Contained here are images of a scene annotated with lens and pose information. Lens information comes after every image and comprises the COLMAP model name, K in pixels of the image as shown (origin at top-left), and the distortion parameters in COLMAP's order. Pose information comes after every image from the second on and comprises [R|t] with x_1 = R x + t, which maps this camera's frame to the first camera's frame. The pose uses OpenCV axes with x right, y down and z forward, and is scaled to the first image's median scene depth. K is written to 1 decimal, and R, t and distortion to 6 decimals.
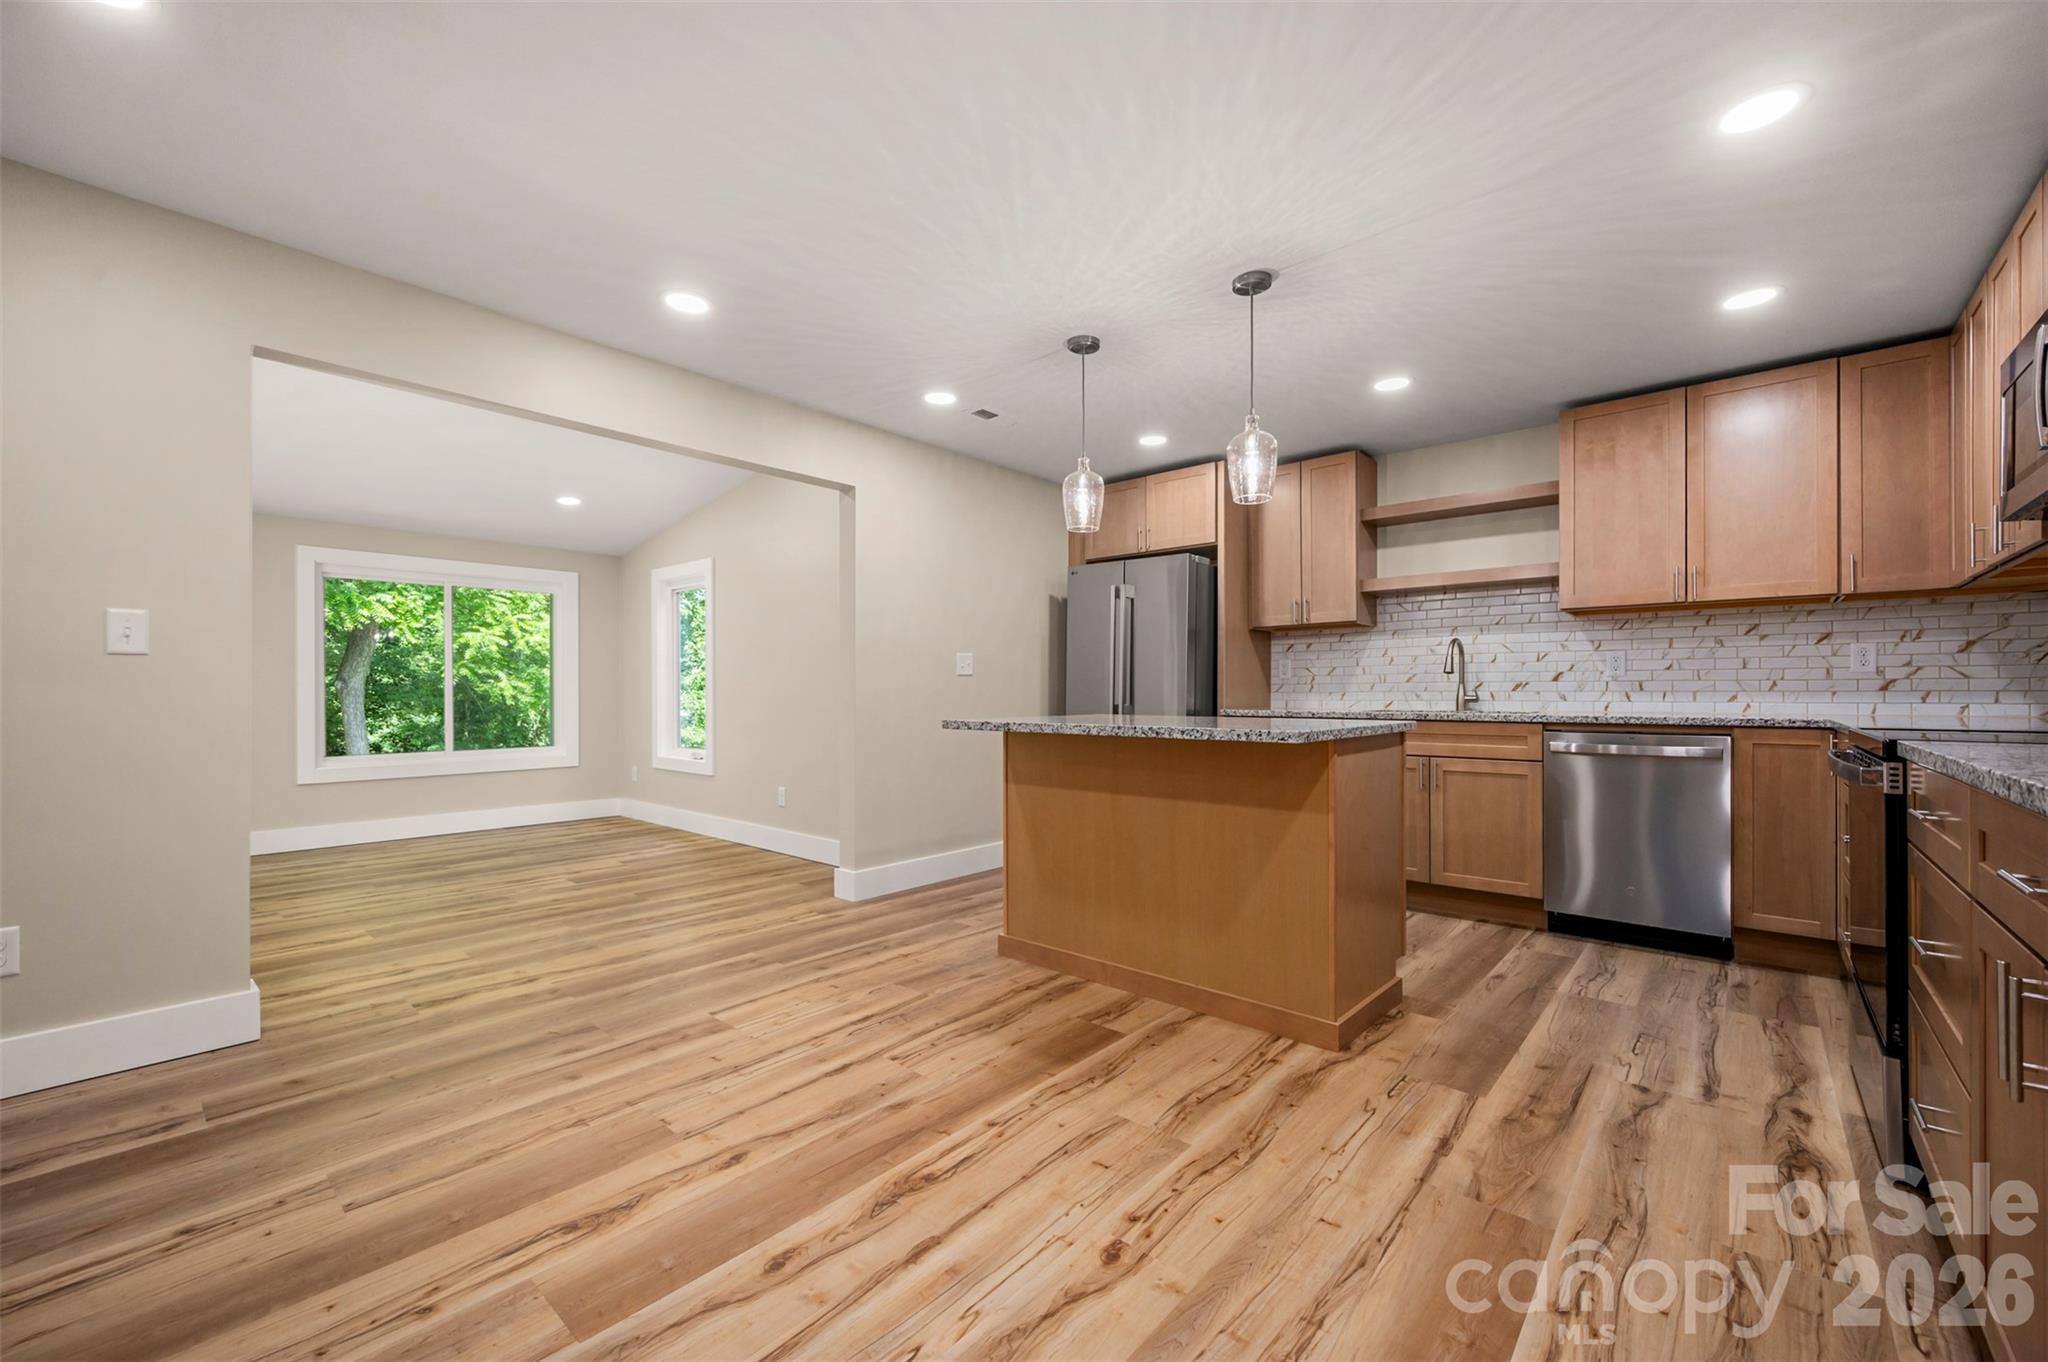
lens RADIAL K [[818.7, 0, 1029.6], [0, 818.7, 693.5], [0, 0, 1]] dist [-0.000084, -0.000940]
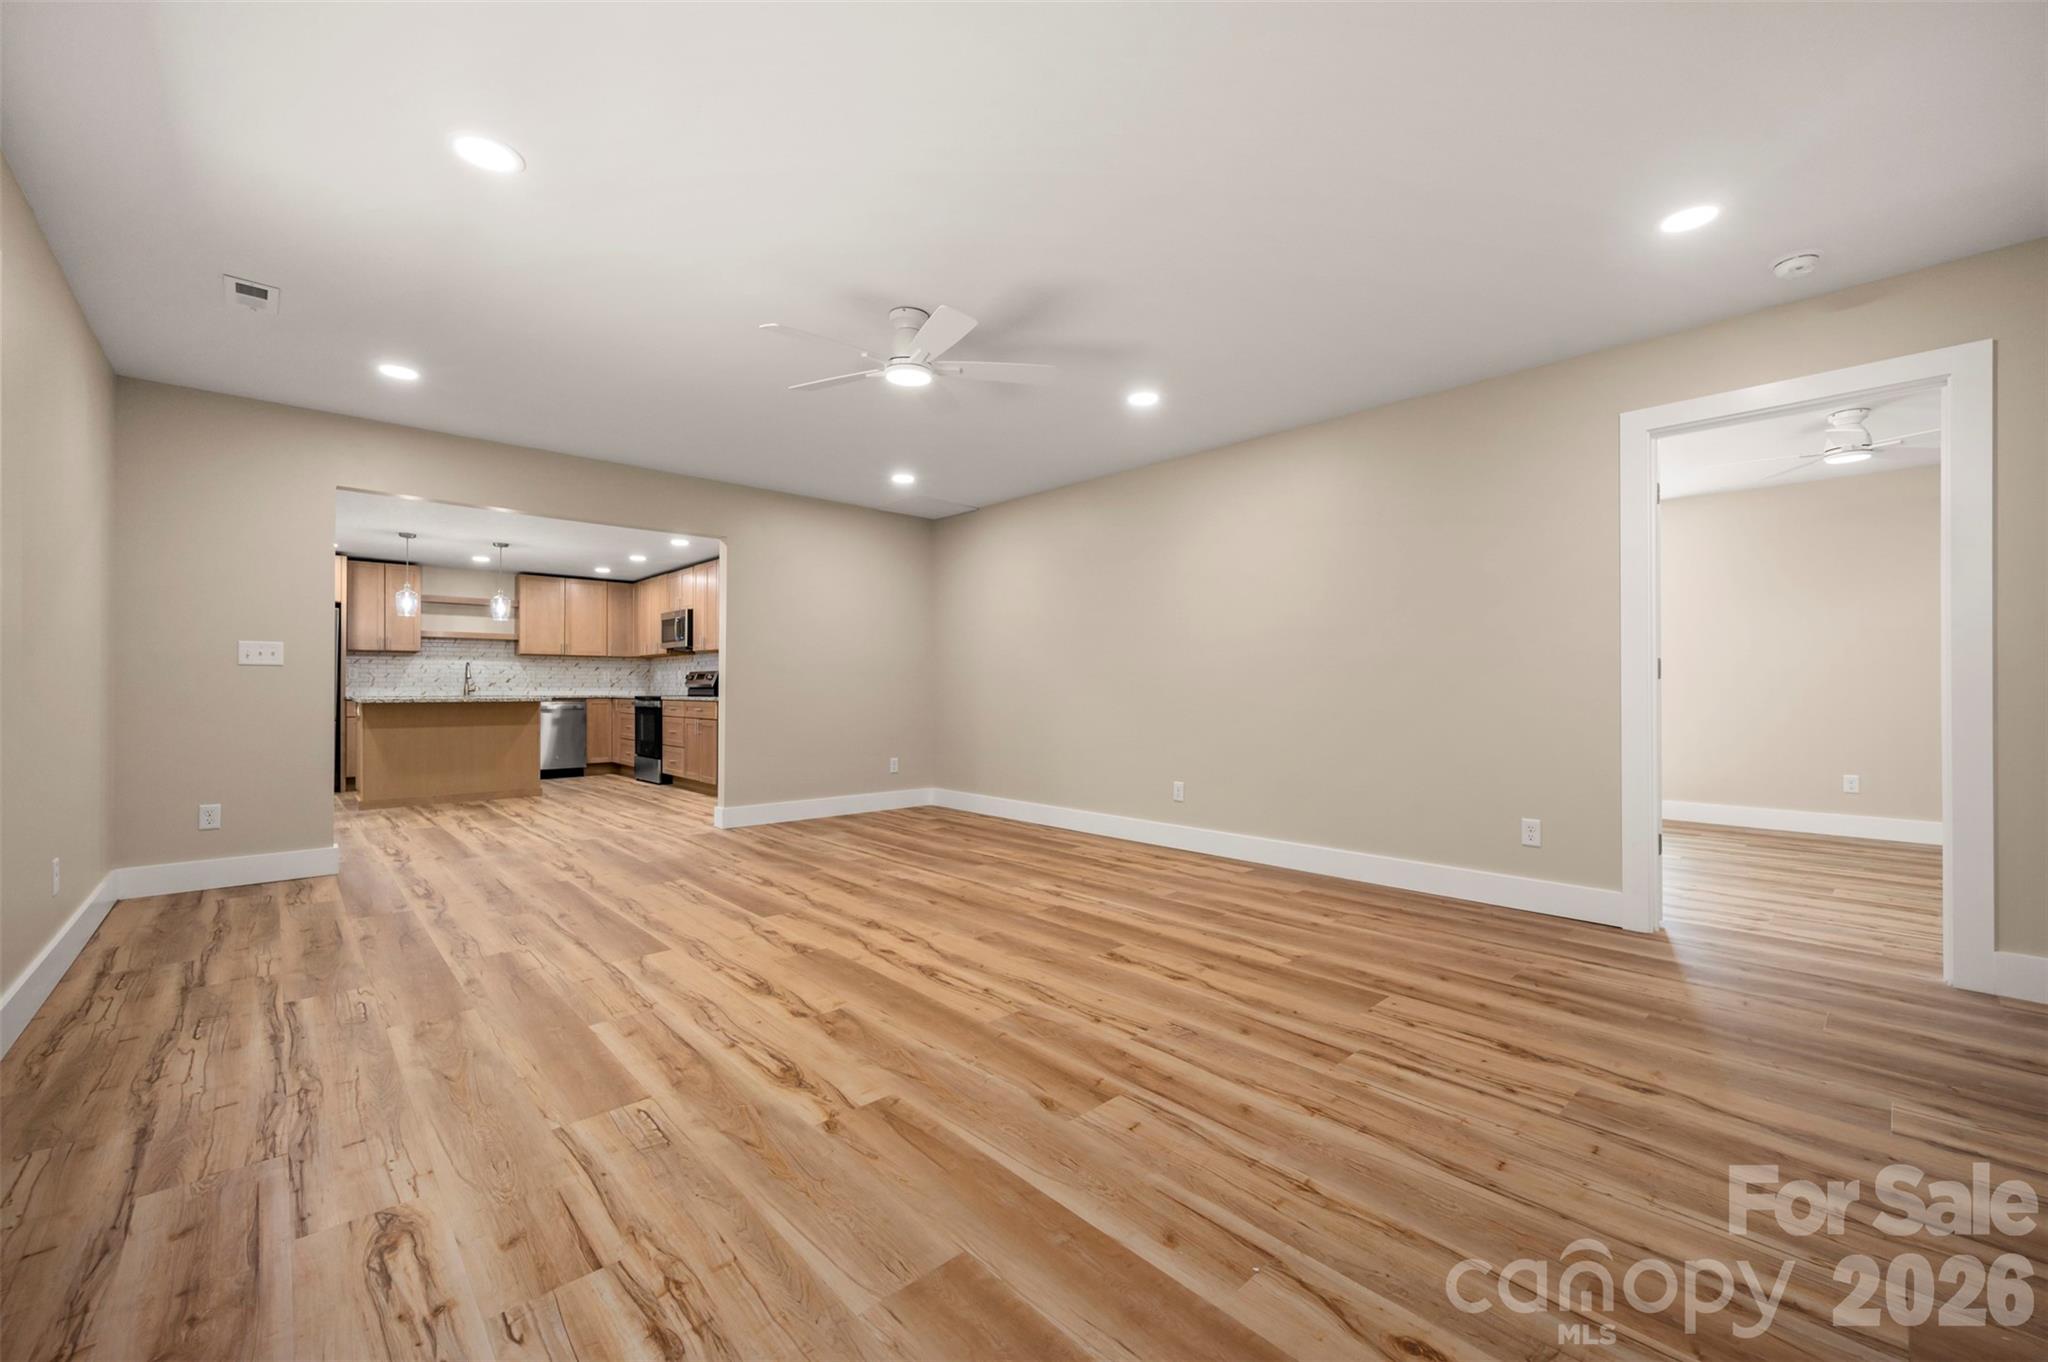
lens RADIAL K [[818.7, 0, 1044.9], [0, 818.7, 668.0], [0, 0, 1]] dist [-0.000084, -0.000940]
pose [[0.087153, 0.025674, 0.995864, -1.945526], [0.000397, 0.999667, -0.025807, 0.006389], [-0.996195, 0.002645, 0.087114, -0.932902]]
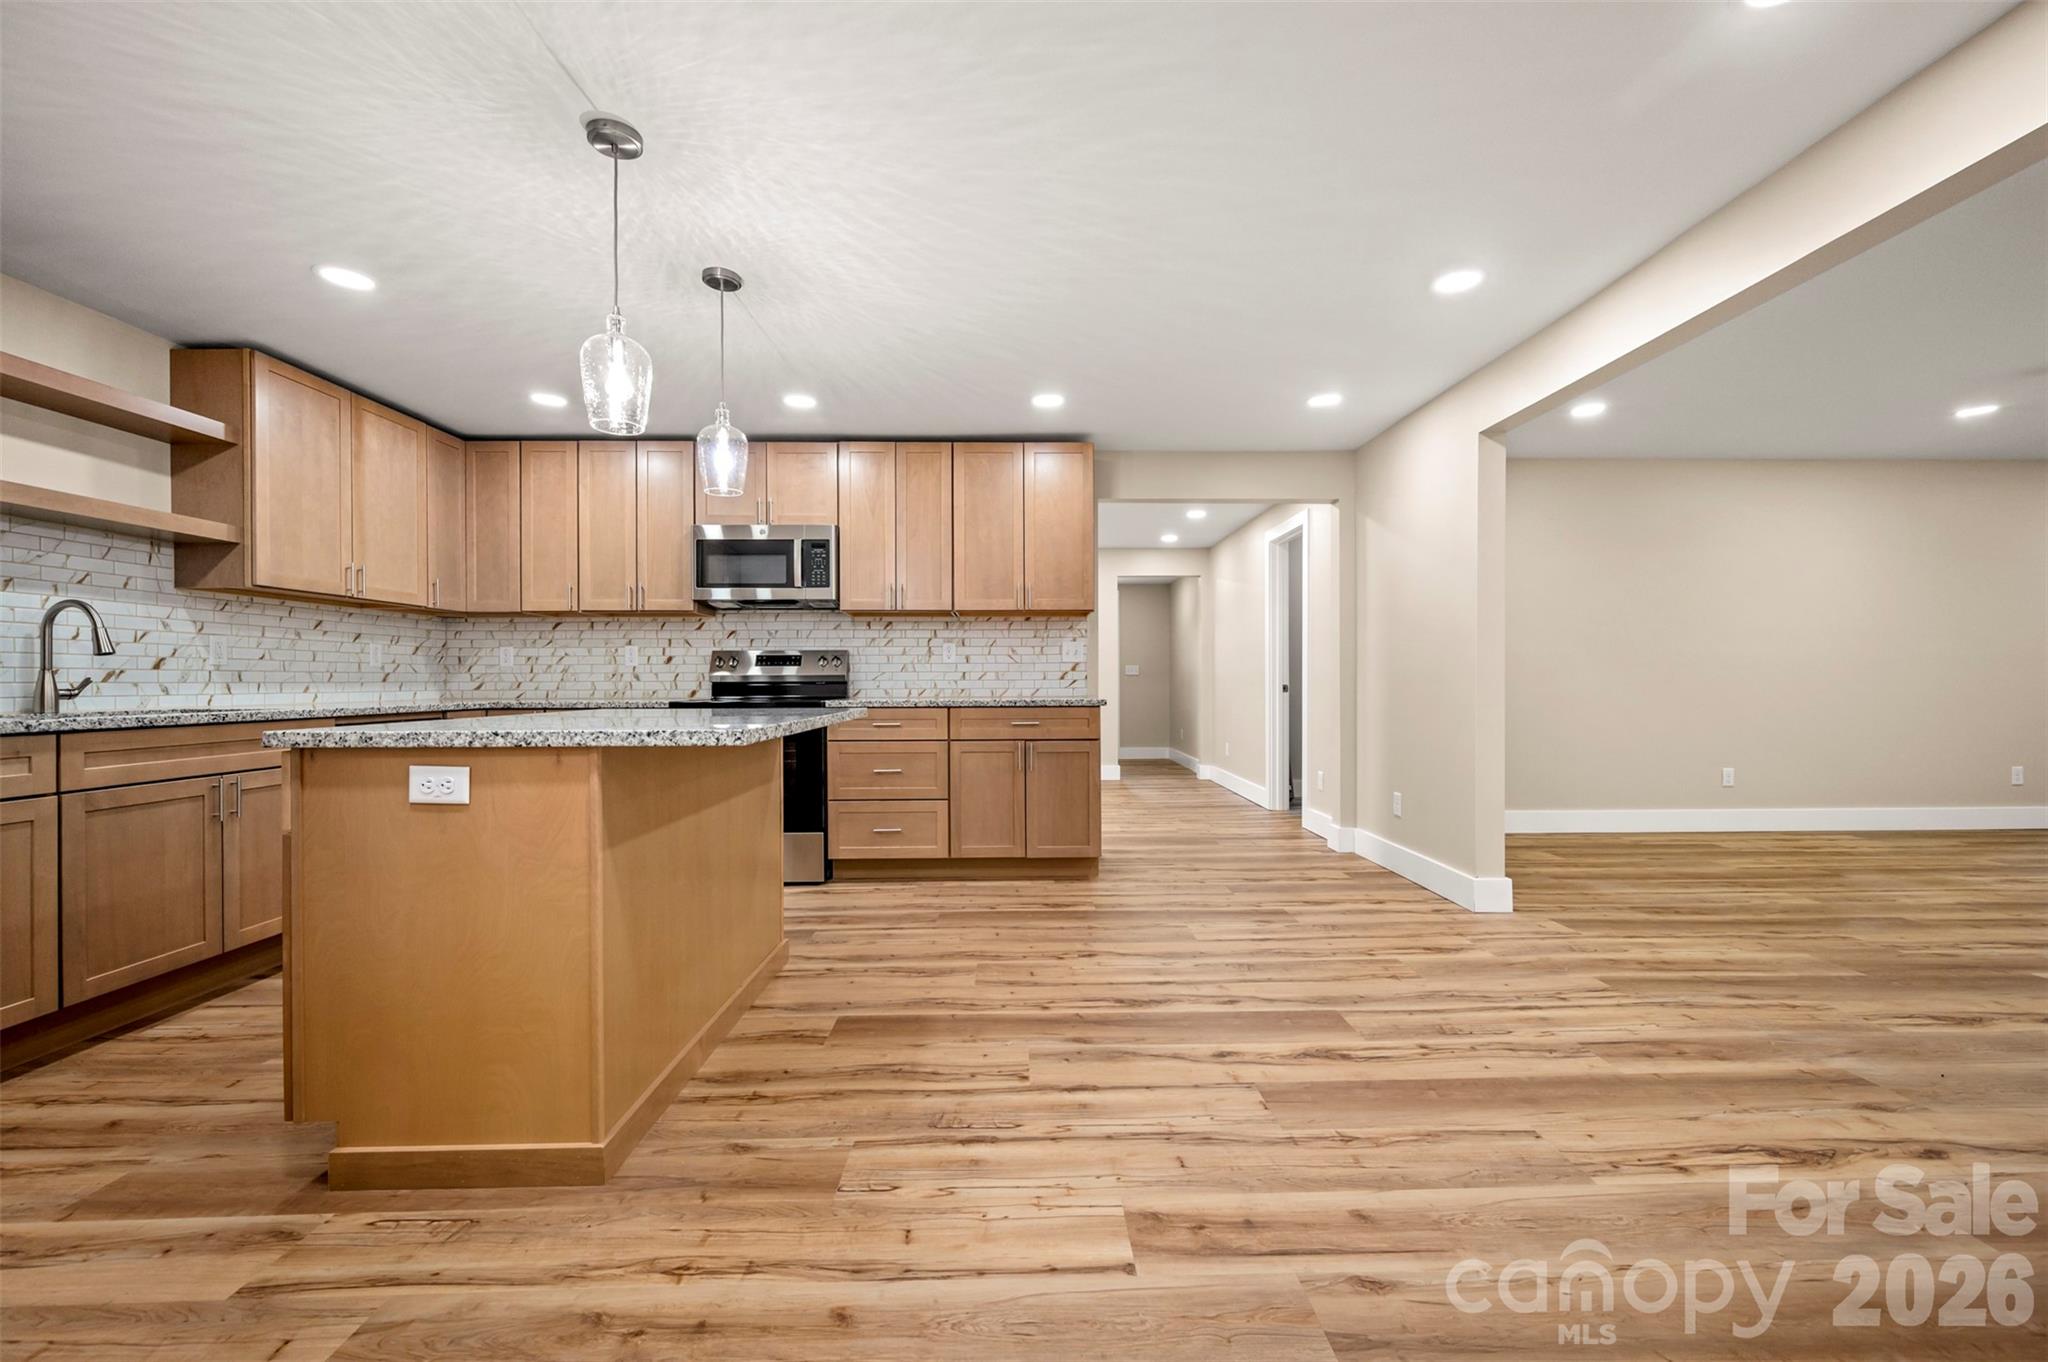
lens RADIAL K [[818.7, 0, 1032.9], [0, 818.7, 682.1], [0, 0, 1]] dist [-0.000084, -0.000940]
pose [[-0.676780, 0.002176, 0.736182, -0.589316], [0.005817, 0.999980, 0.002392, -0.000134], [-0.736162, 0.005901, -0.676779, 1.118192]]
